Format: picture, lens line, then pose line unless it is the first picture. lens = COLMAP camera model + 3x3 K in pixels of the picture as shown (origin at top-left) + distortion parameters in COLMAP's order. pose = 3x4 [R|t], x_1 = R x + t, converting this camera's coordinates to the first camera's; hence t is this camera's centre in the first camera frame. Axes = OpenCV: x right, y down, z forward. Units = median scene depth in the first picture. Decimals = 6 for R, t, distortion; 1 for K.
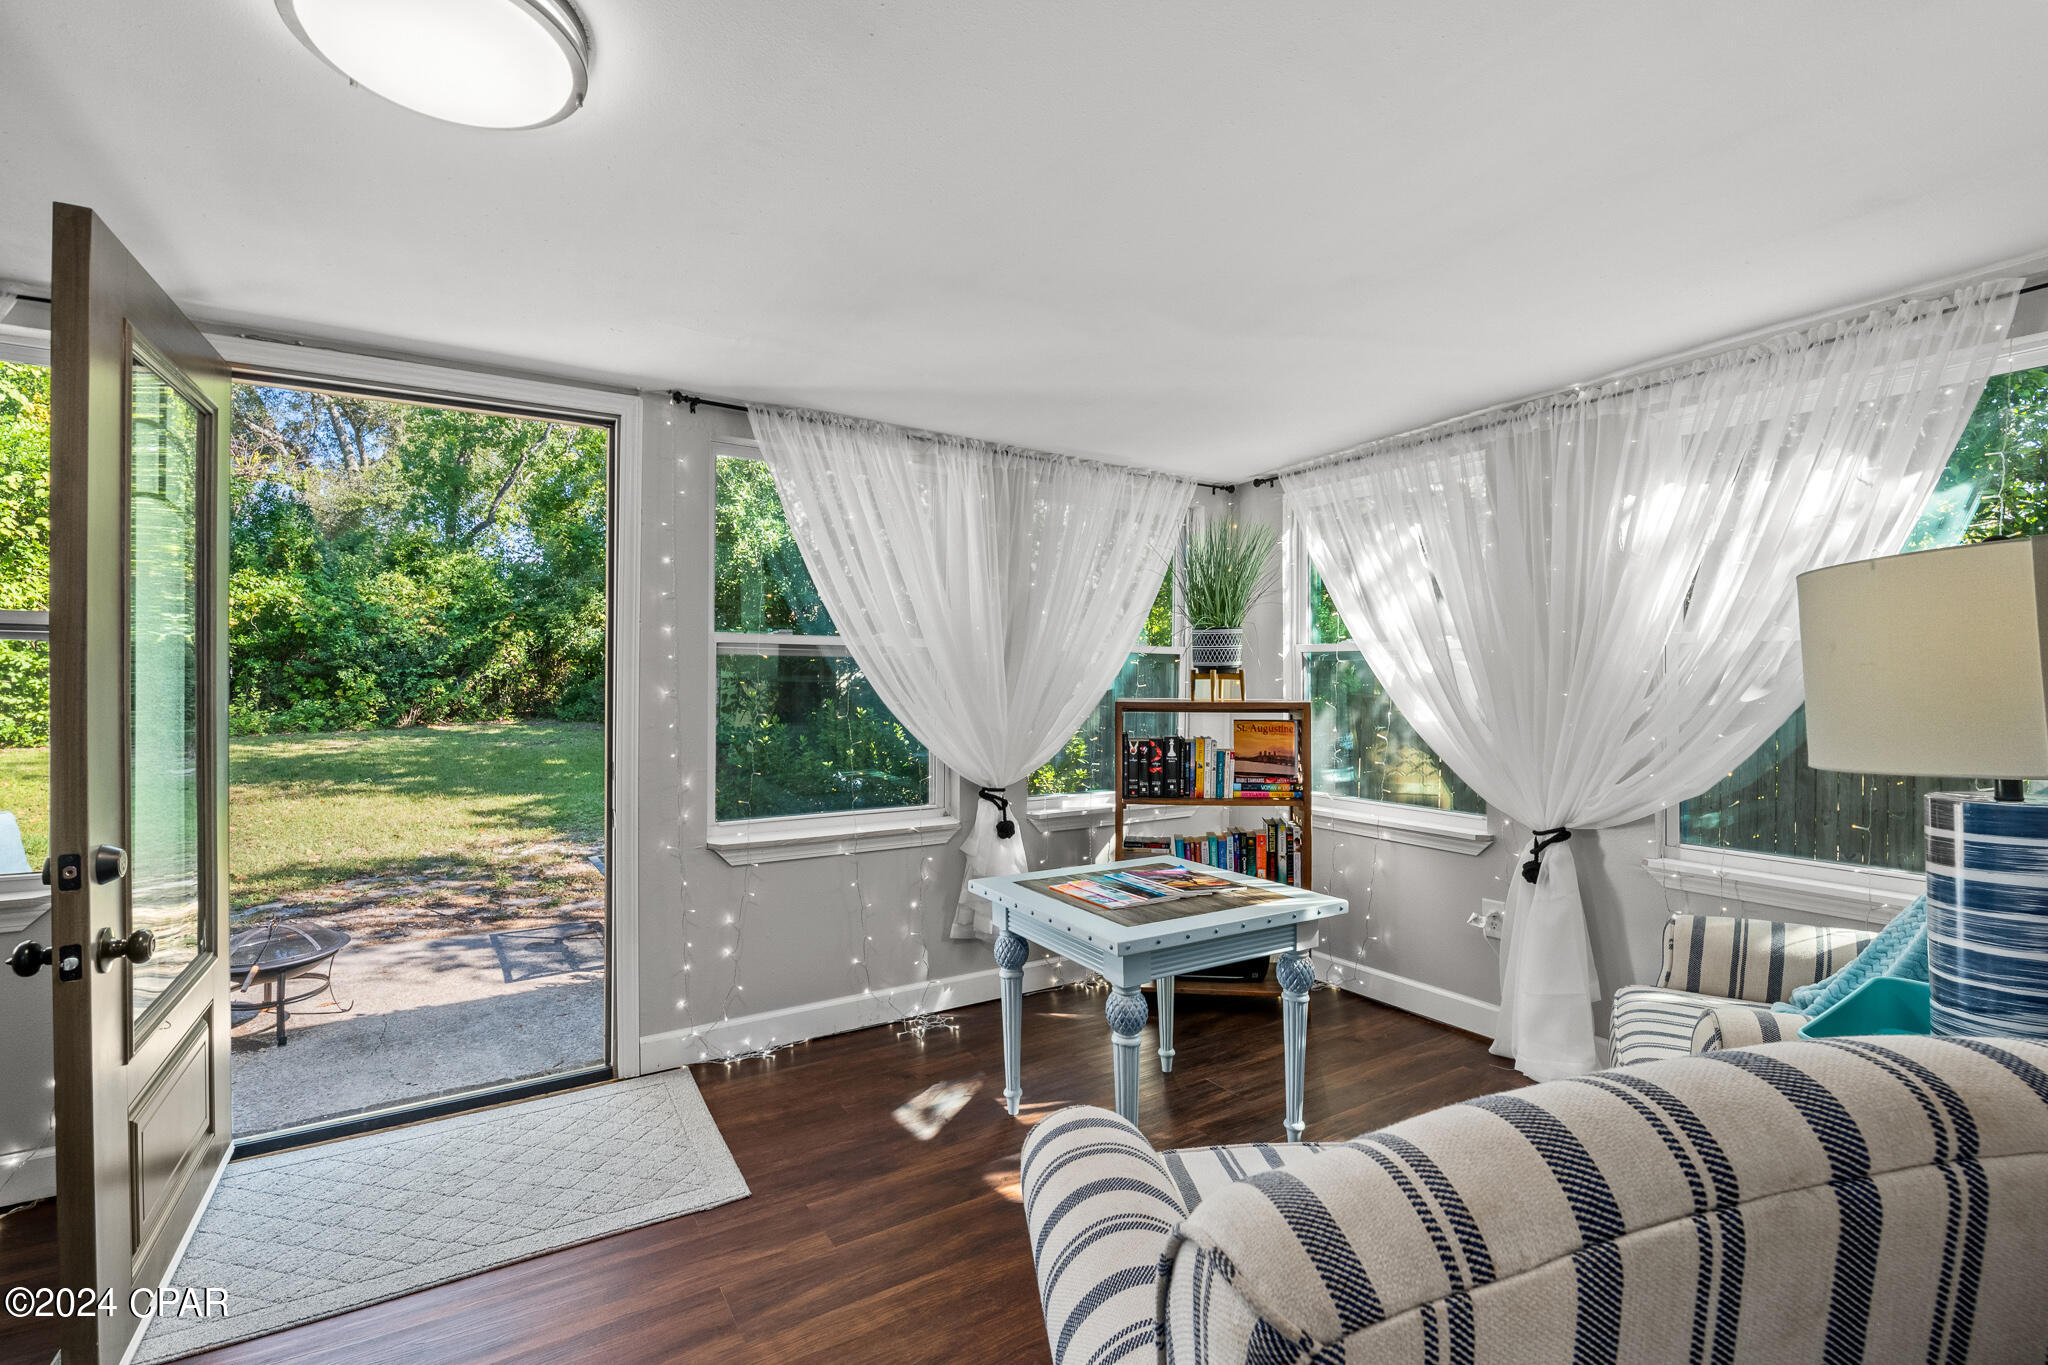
lens RADIAL K [[896.0, 0, 1032.3], [0, 896.0, 672.6], [0, 0, 1]] dist [0.000389, -0.006249]
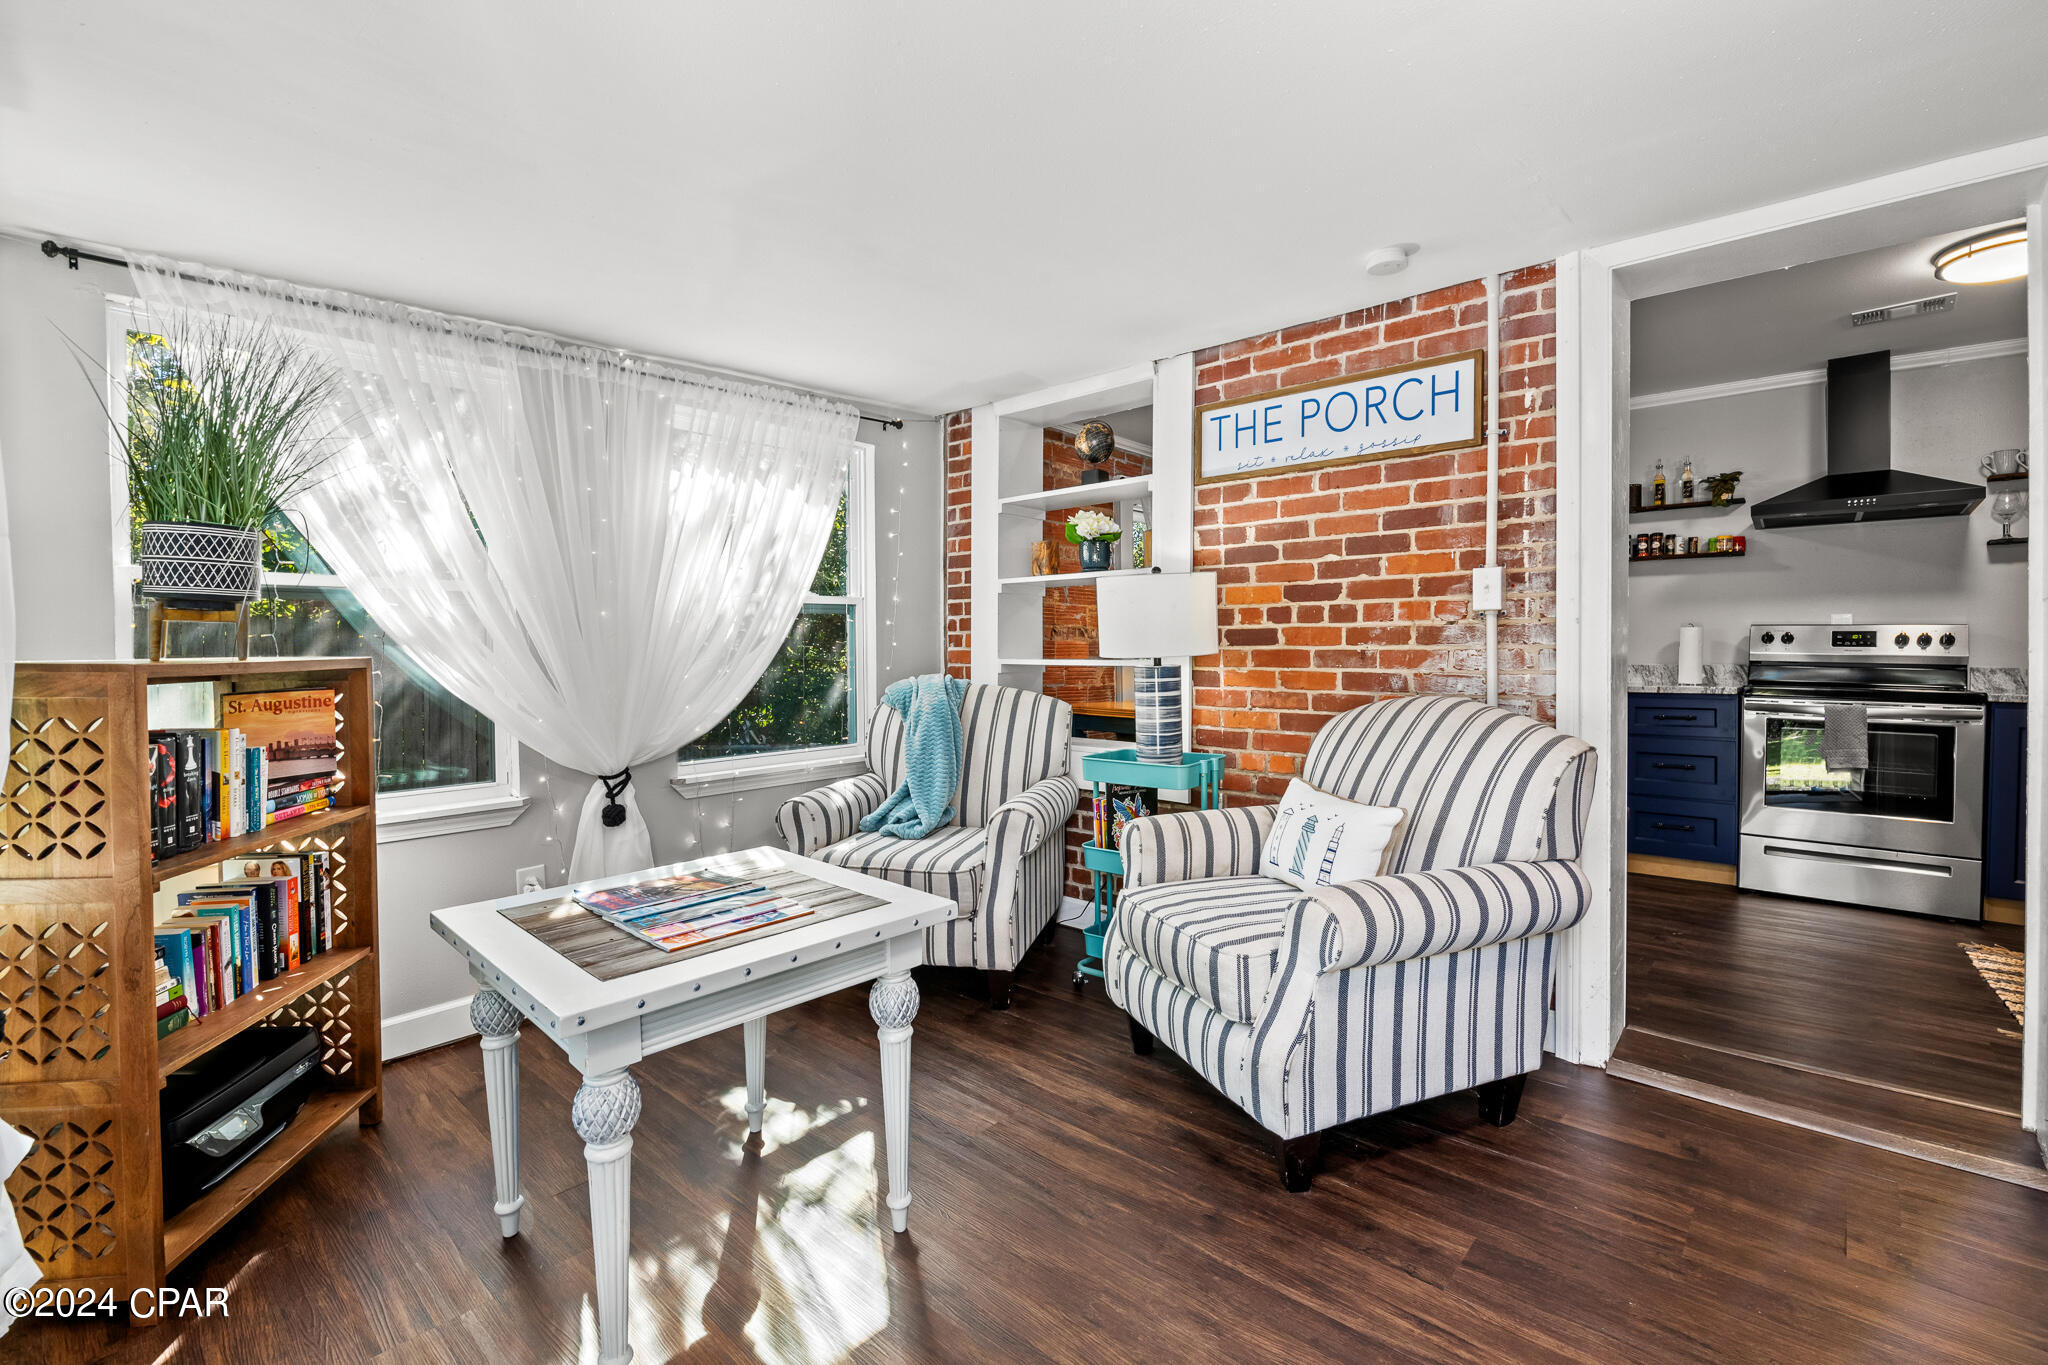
lens RADIAL K [[871.0, 0, 1002.5], [0, 871.0, 665.3], [0, 0, 1]] dist [-0.000247, -0.006811]
pose [[-0.232138, -0.017353, 0.972528, -0.494228], [0.008269, 0.999770, 0.019812, 0.034085], [-0.972648, 0.012641, -0.231941, 0.775805]]
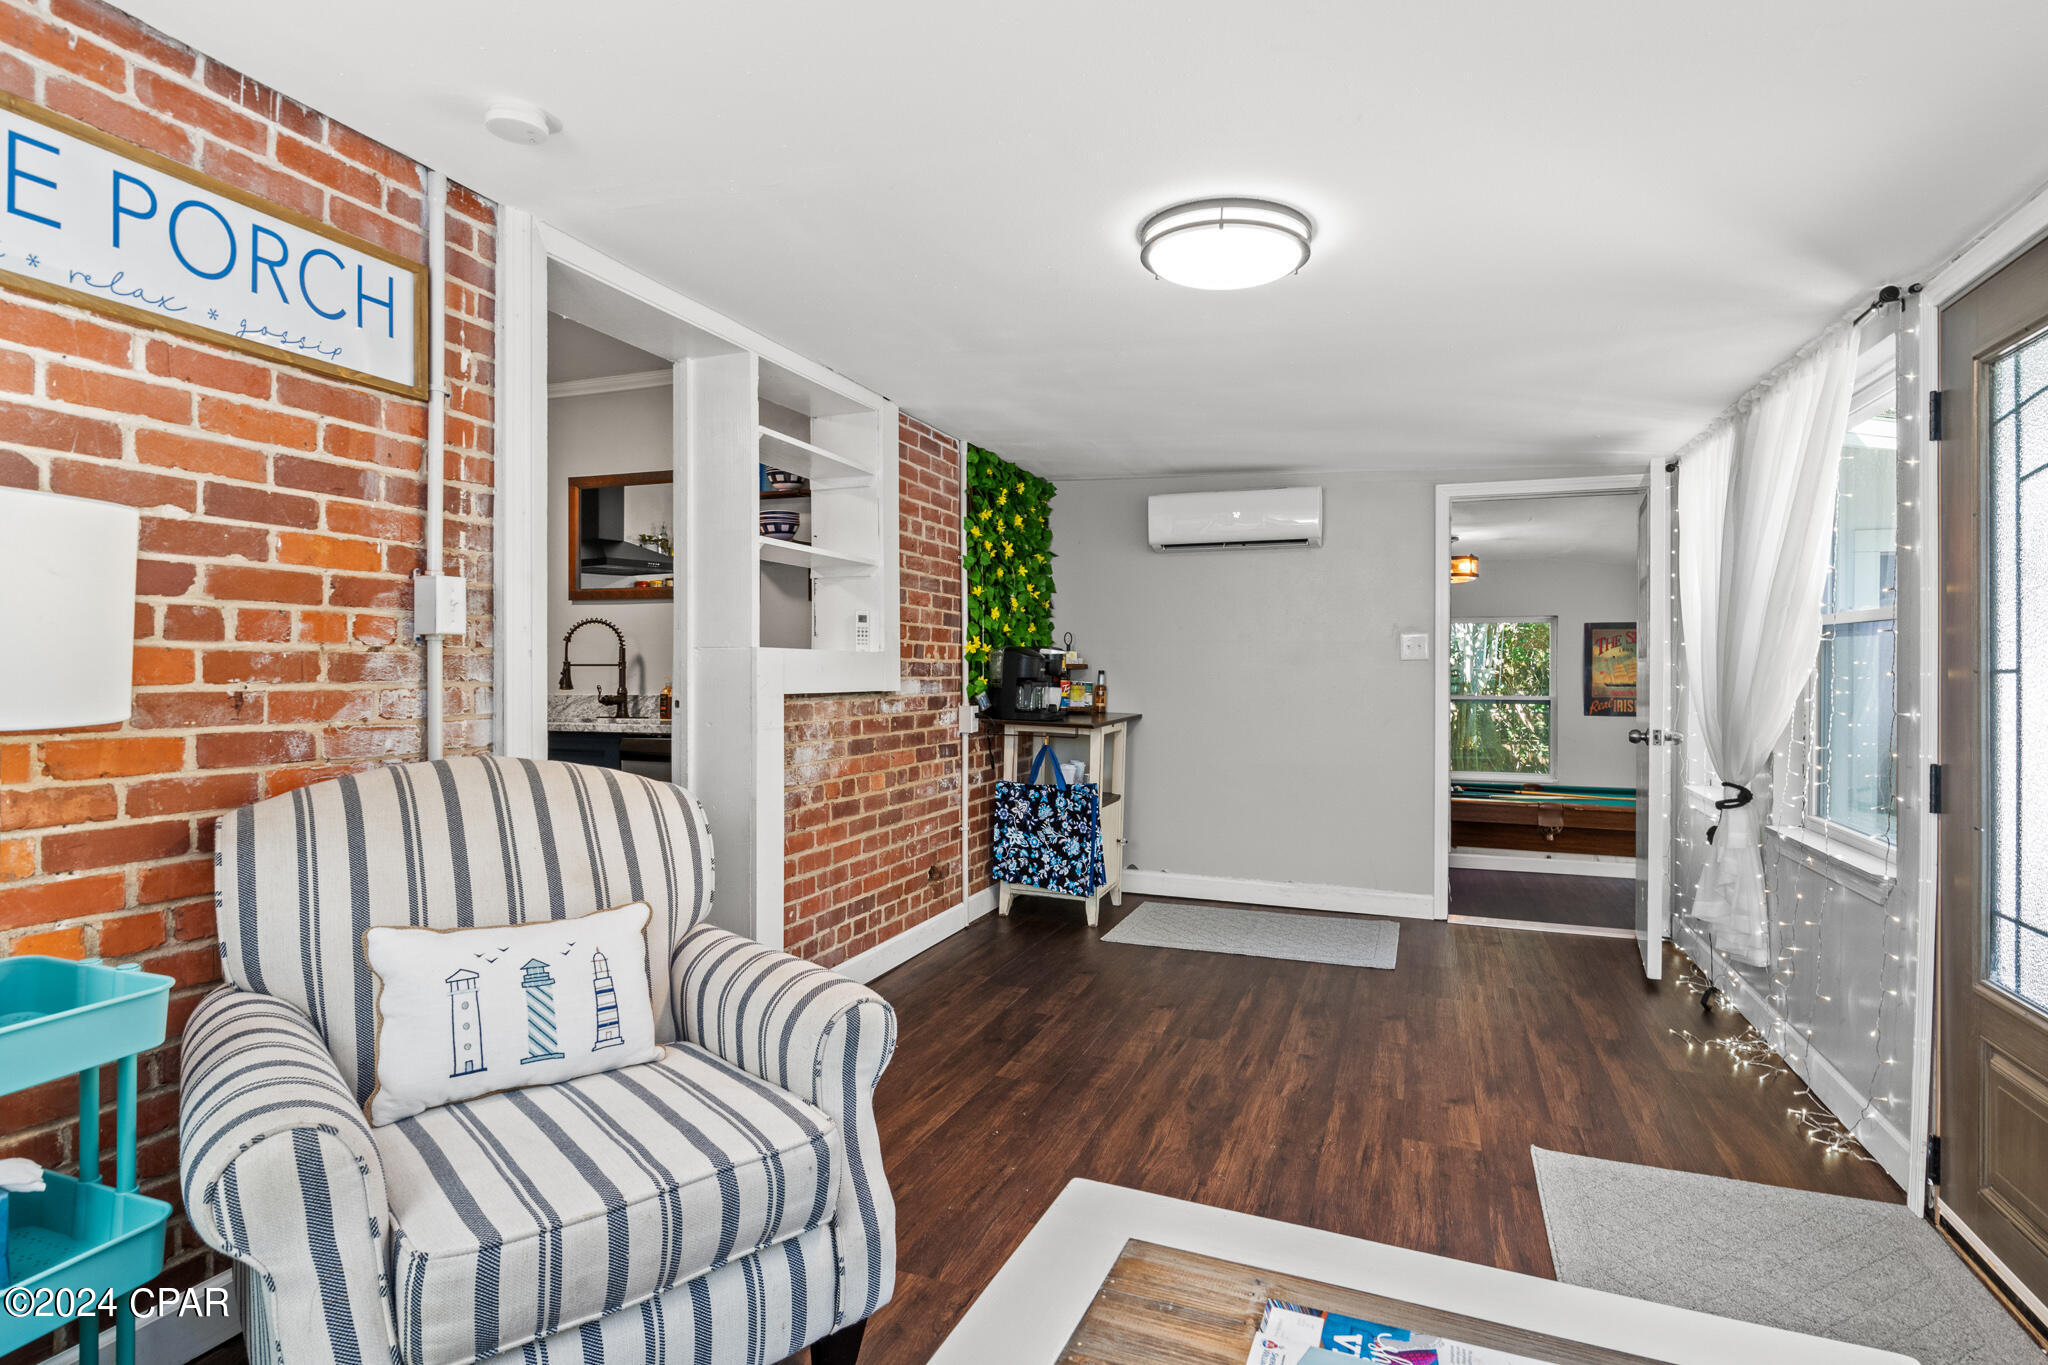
lens RADIAL K [[1064.8, 0, 1039.9], [0, 1064.8, 669.2], [0, 0, 1]] dist [-0.003945, -0.002924]
pose [[-0.803724, -0.008595, -0.594940, 0.305544], [-0.015774, 0.999852, 0.006865, 0.014250], [0.594793, 0.014902, -0.803740, 0.966695]]
